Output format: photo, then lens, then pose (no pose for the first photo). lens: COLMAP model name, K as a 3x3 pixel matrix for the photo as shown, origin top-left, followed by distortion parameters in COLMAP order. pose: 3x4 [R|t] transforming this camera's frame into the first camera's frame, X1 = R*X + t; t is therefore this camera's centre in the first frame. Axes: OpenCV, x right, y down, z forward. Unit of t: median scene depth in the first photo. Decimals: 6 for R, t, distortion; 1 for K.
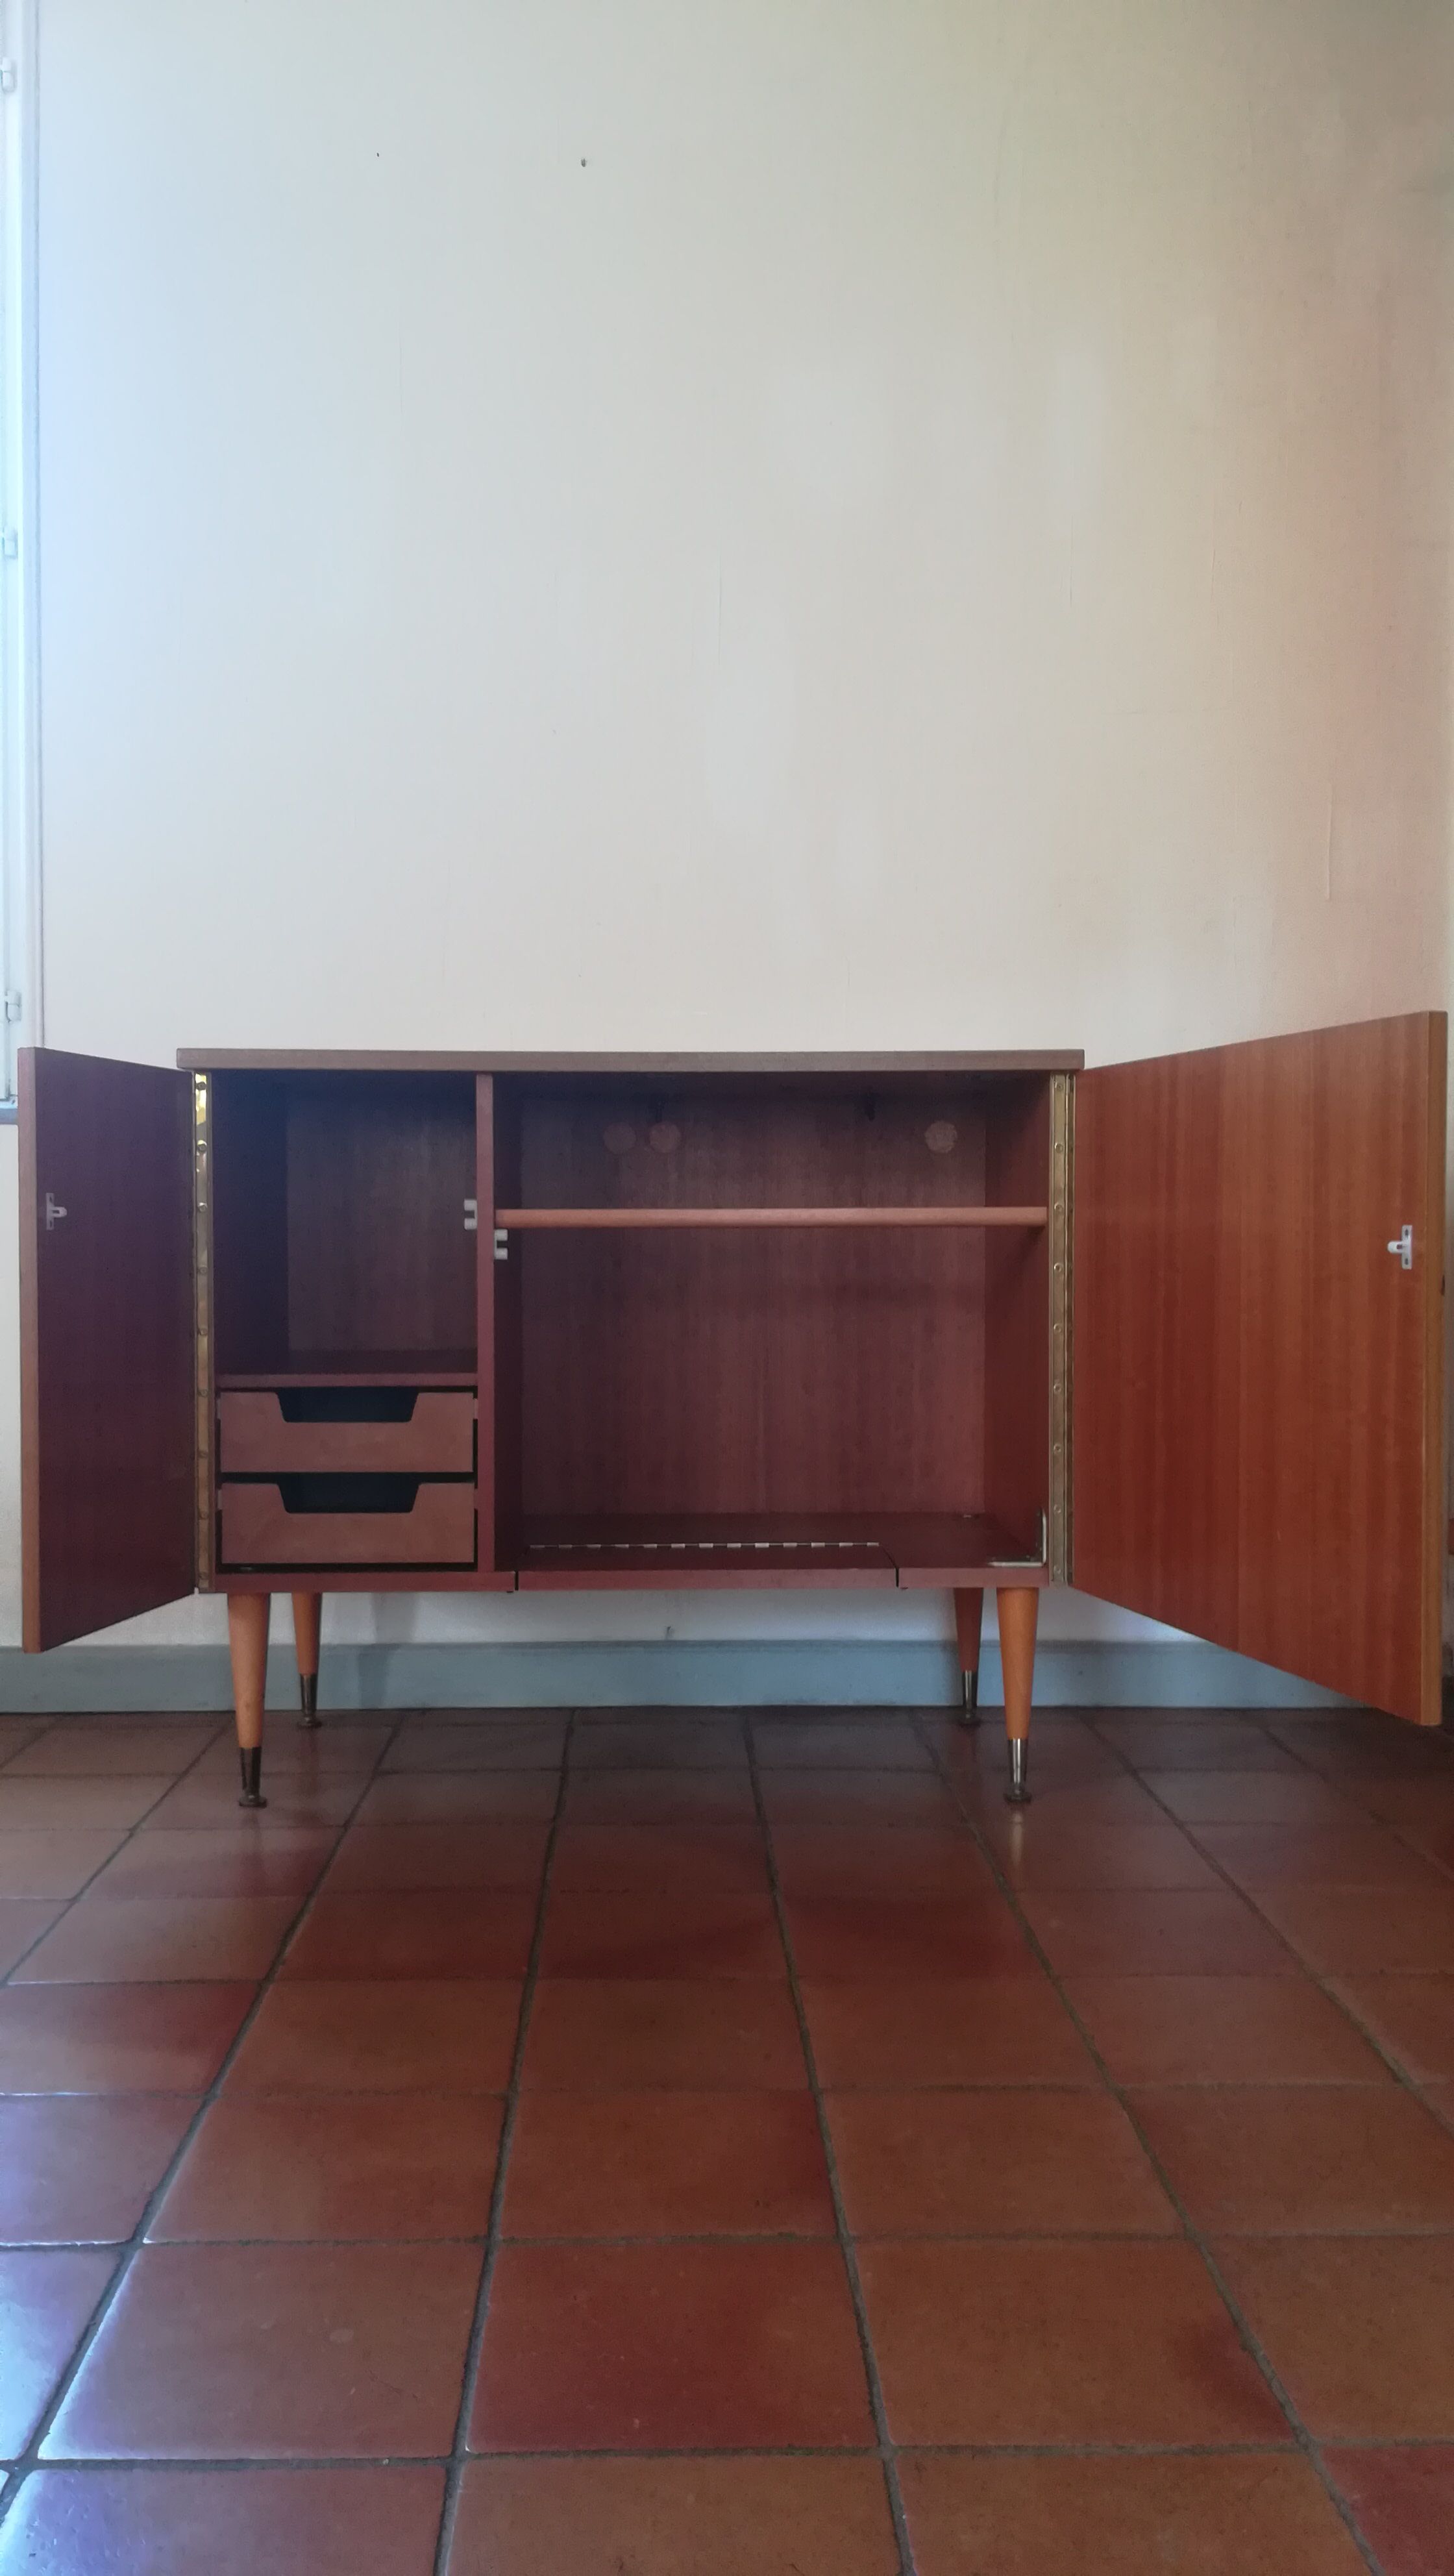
lens RADIAL K [[1961.9, 0, 776.7], [0, 1961.9, 1293.8], [0, 0, 1]] dist [0.003915, -0.029671]
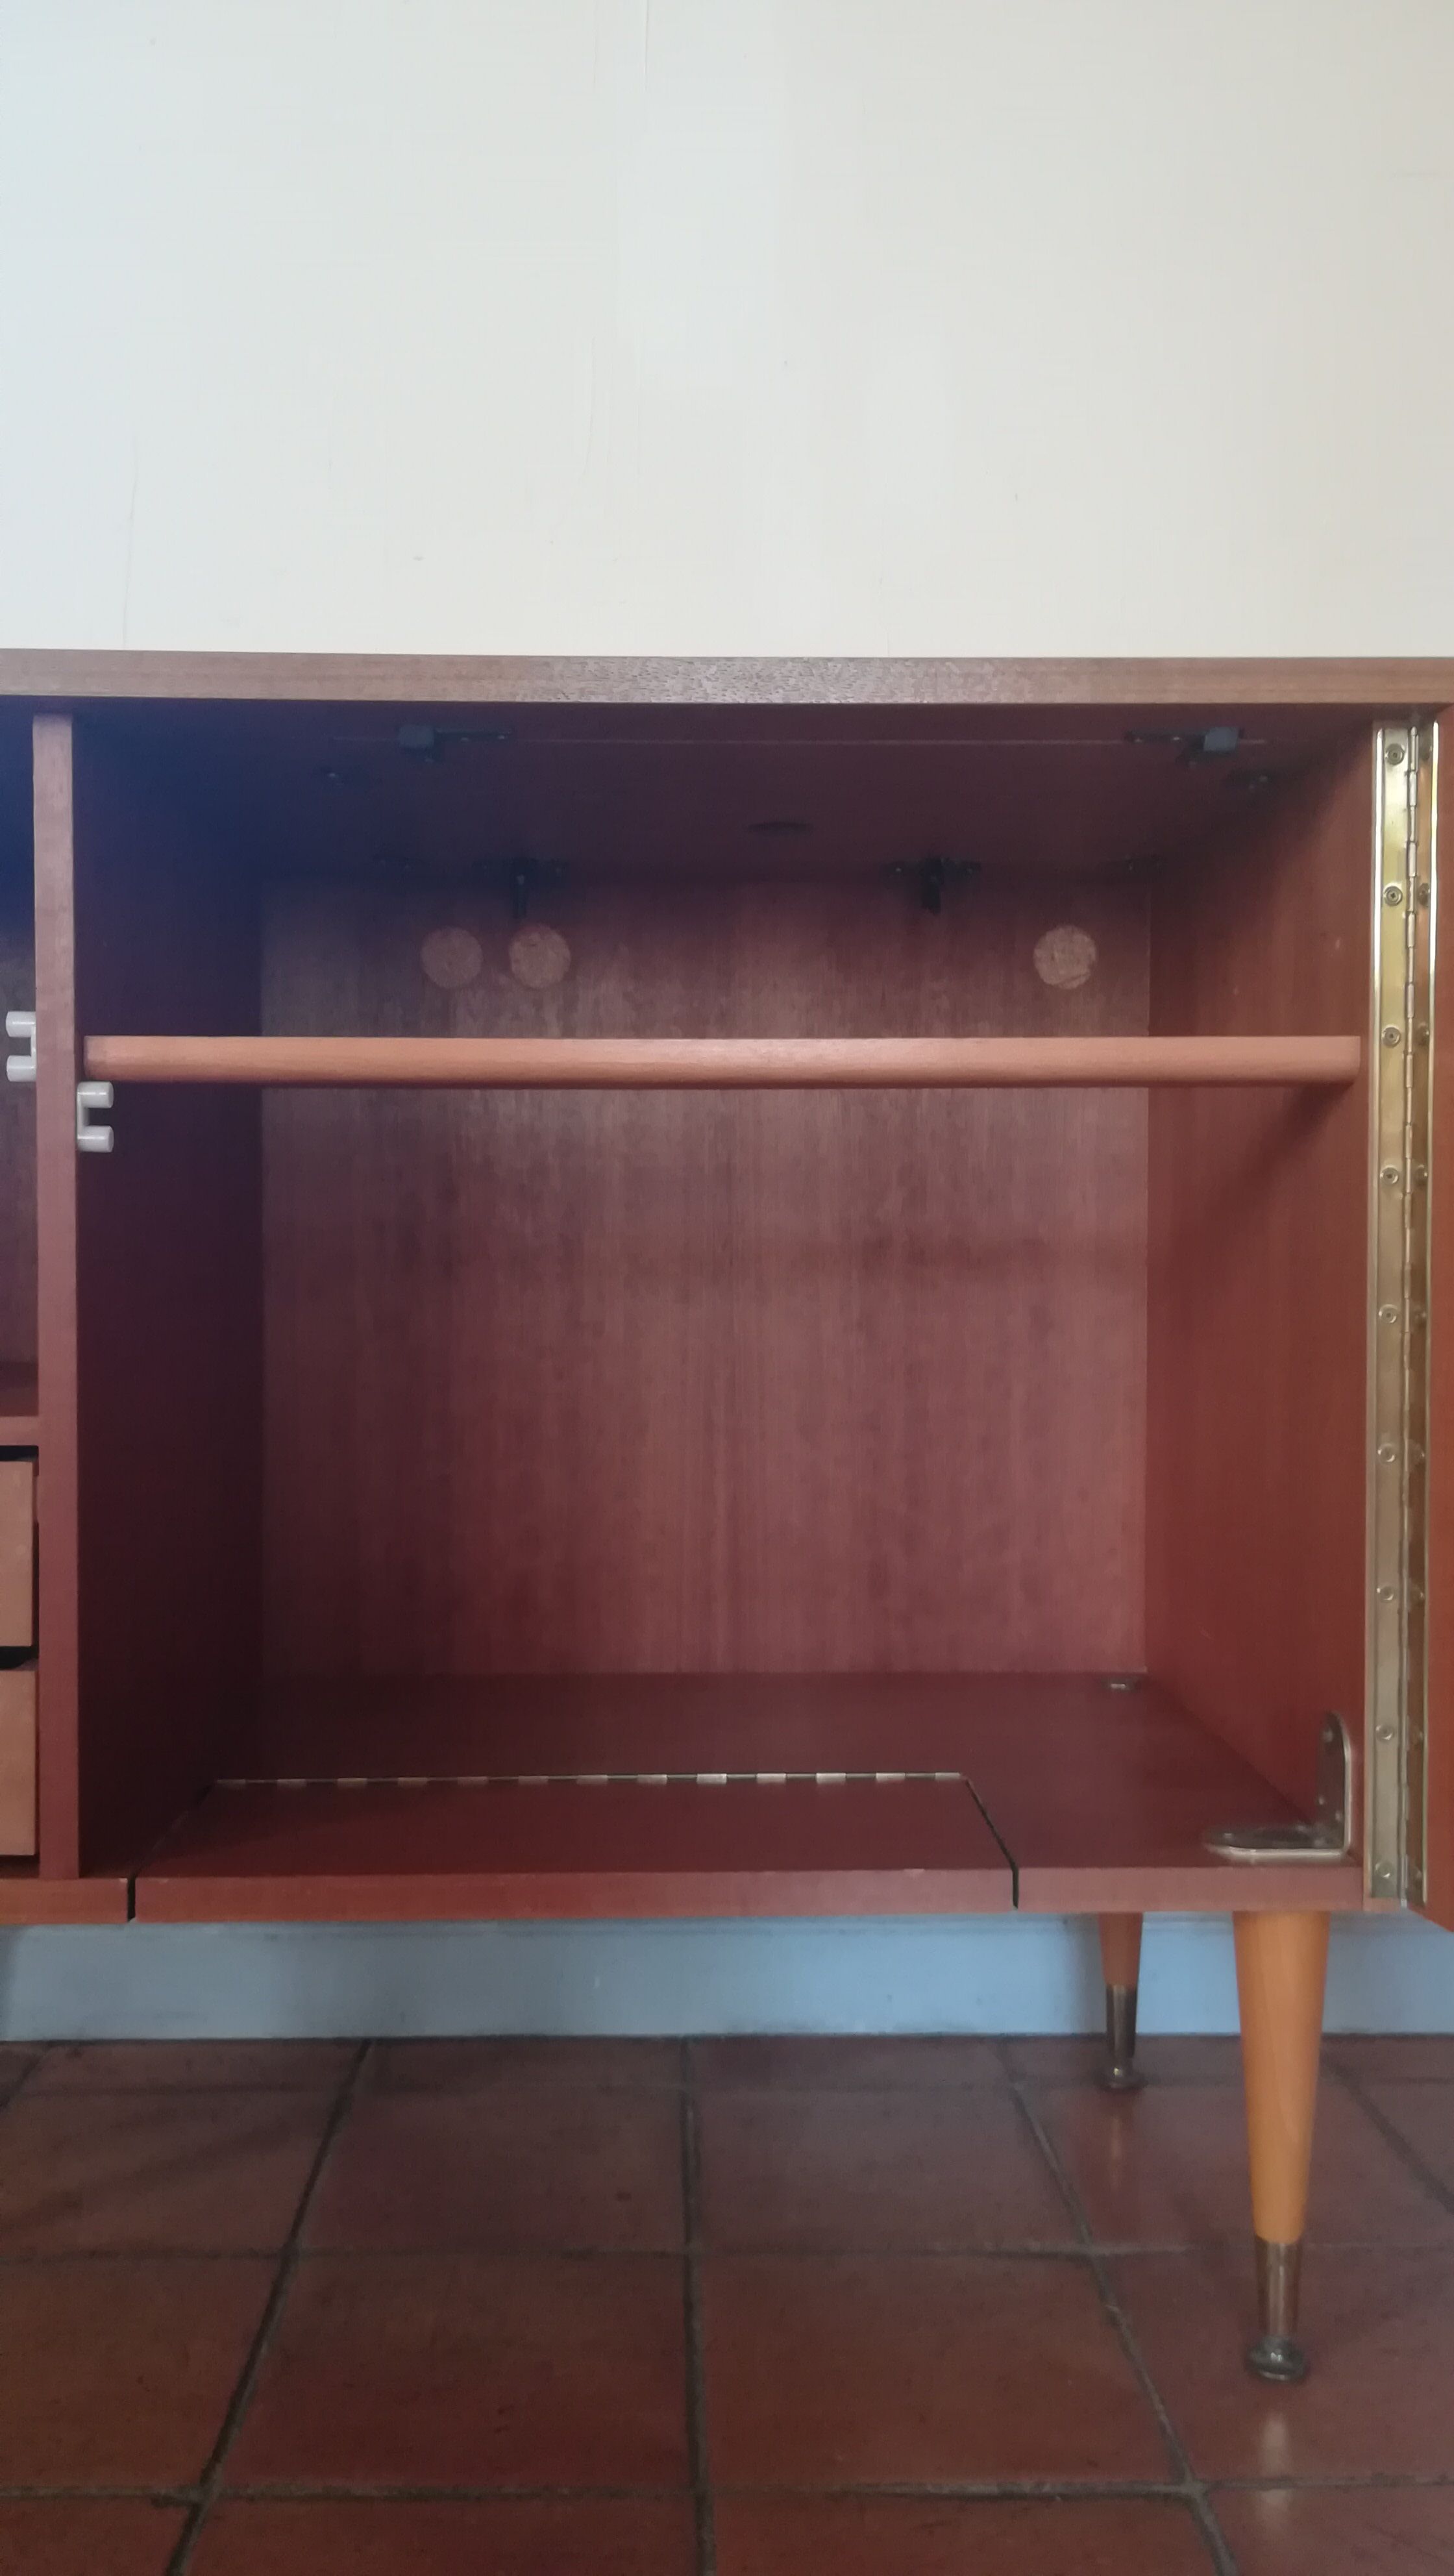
lens RADIAL K [[1961.9, 0, 731.4], [0, 1961.9, 1292.1], [0, 0, 1]] dist [0.003915, -0.029671]
pose [[0.999641, 0.000967, -0.026776, 0.010635], [-0.001131, 0.999981, -0.006094, 0.015585], [0.026770, 0.006122, 0.999623, 0.570875]]
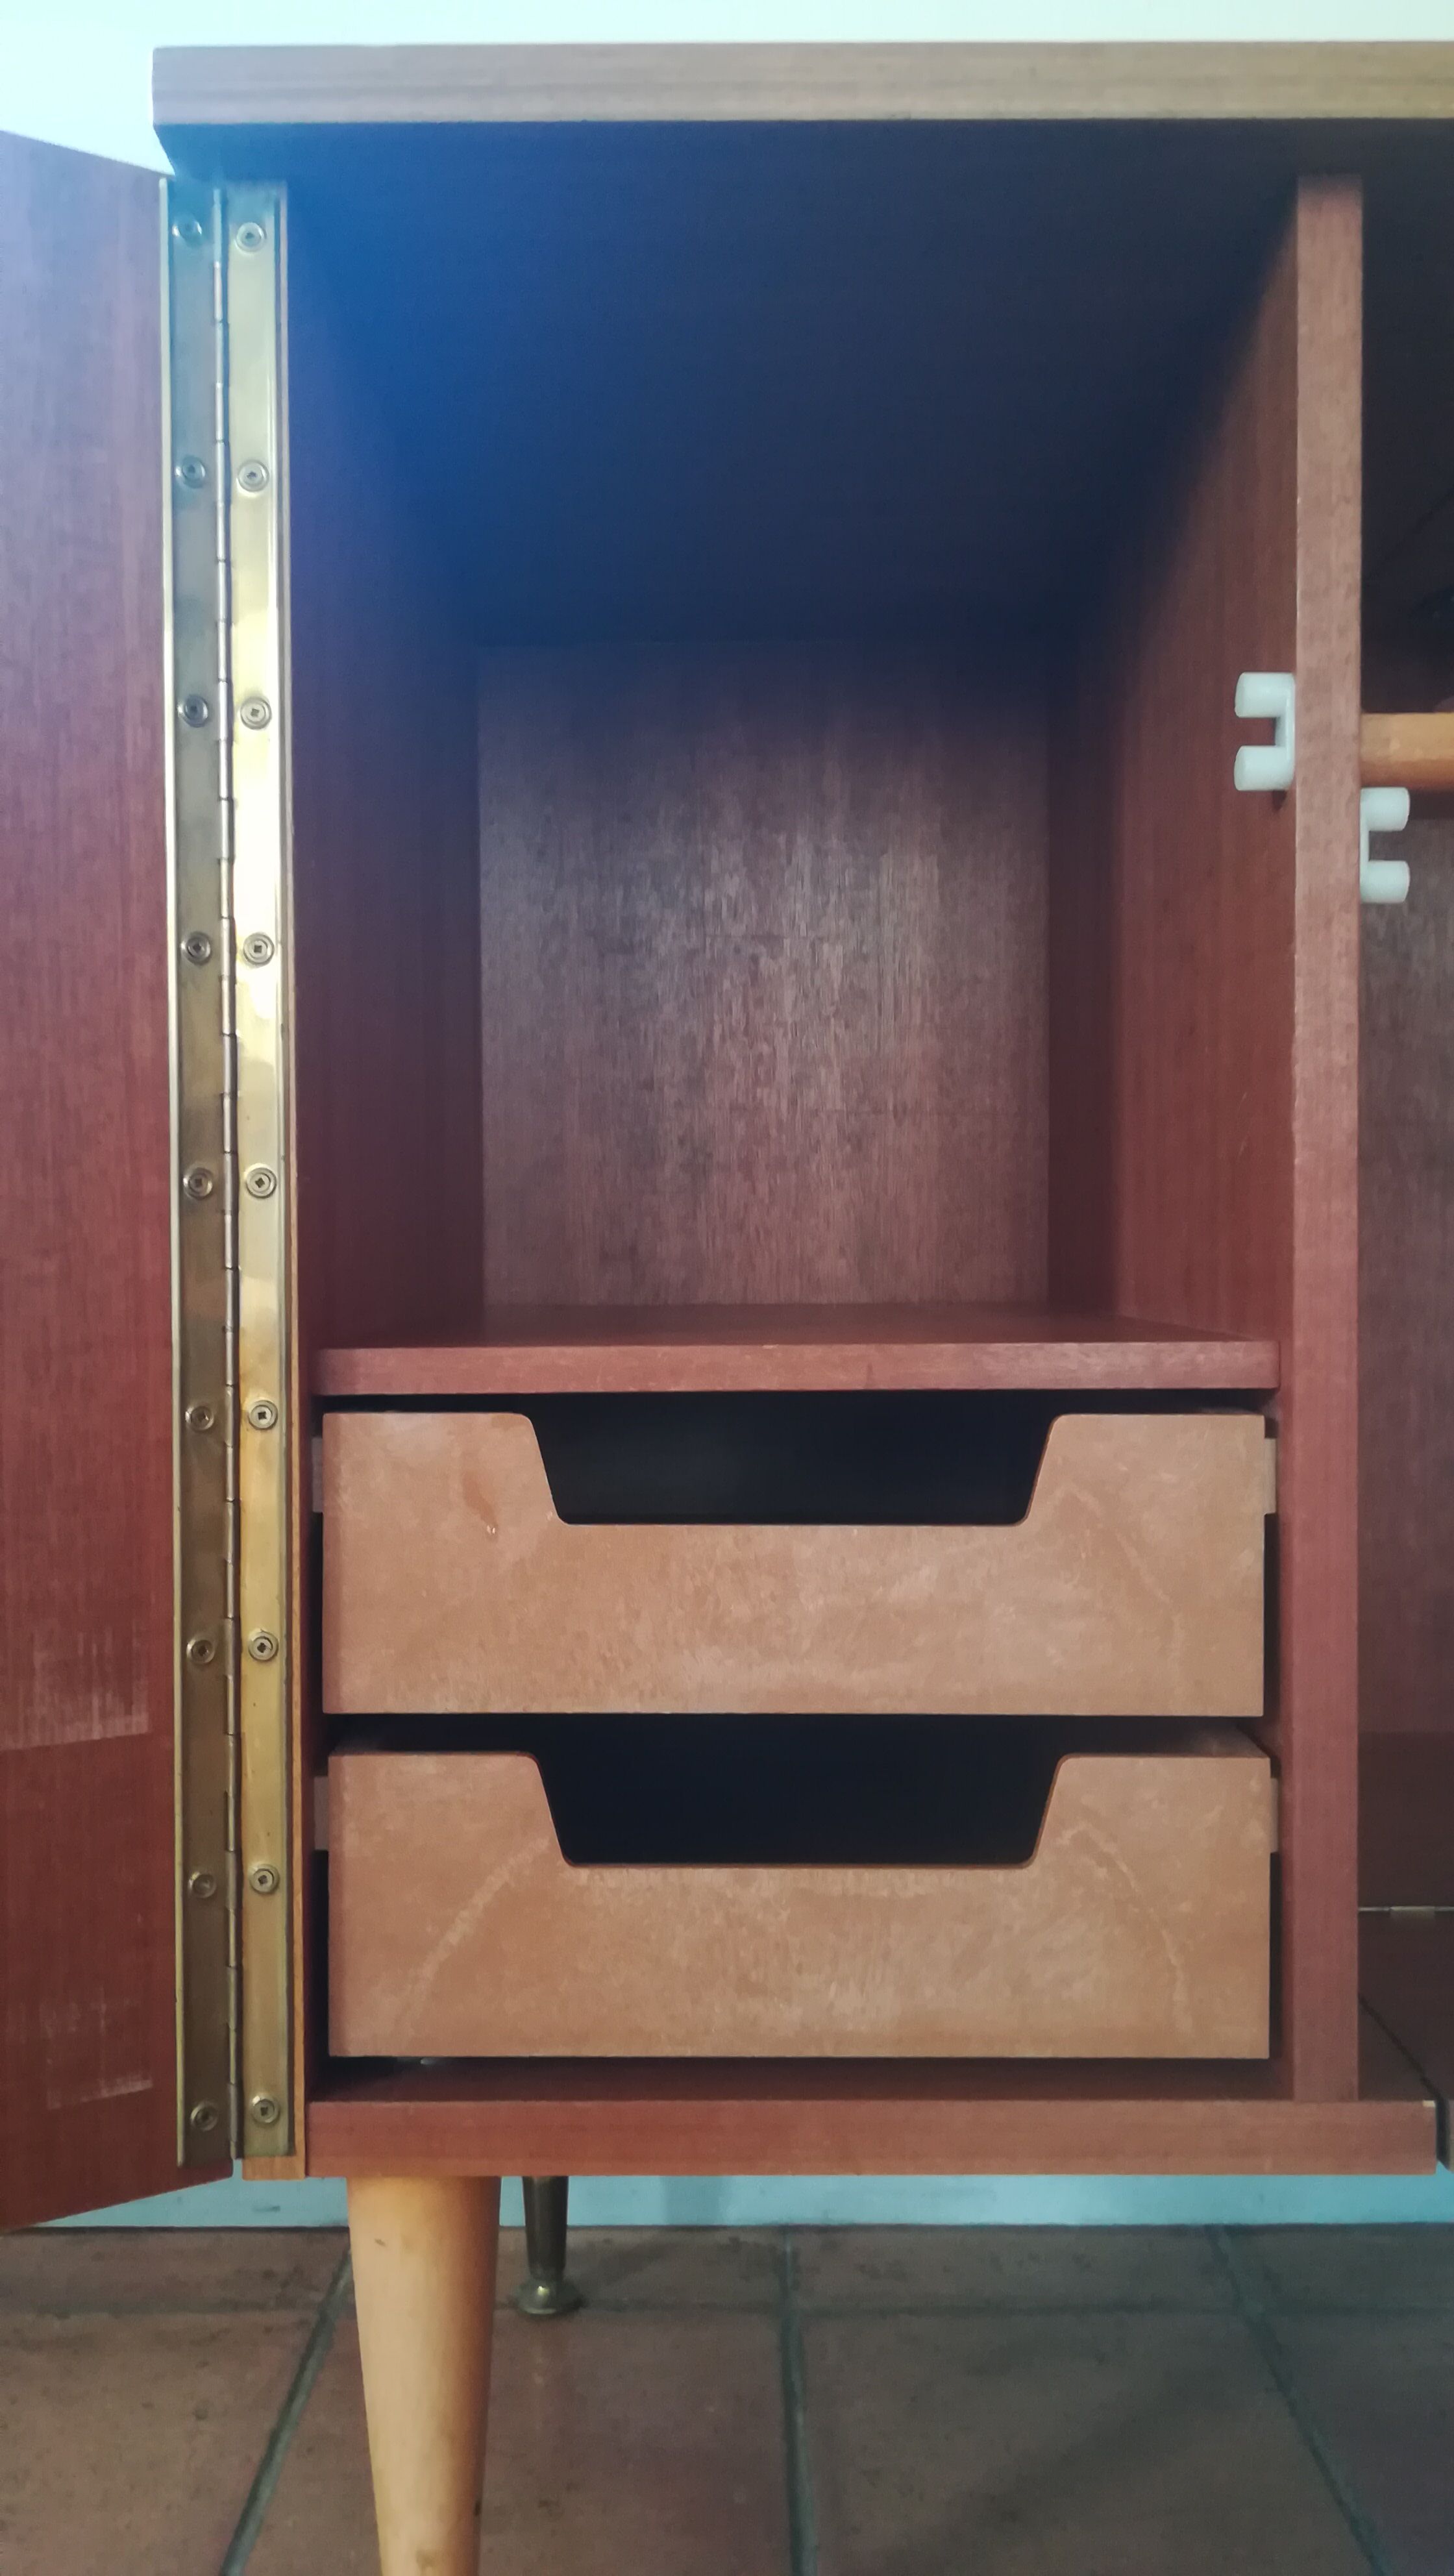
lens RADIAL K [[1961.9, 0, 701.1], [0, 1961.9, 1295.4], [0, 0, 1]] dist [0.003915, -0.029671]
pose [[0.997646, -0.004034, -0.068460, -0.212094], [0.003504, 0.999963, -0.007871, 0.036117], [0.068489, 0.007613, 0.997623, 0.730098]]
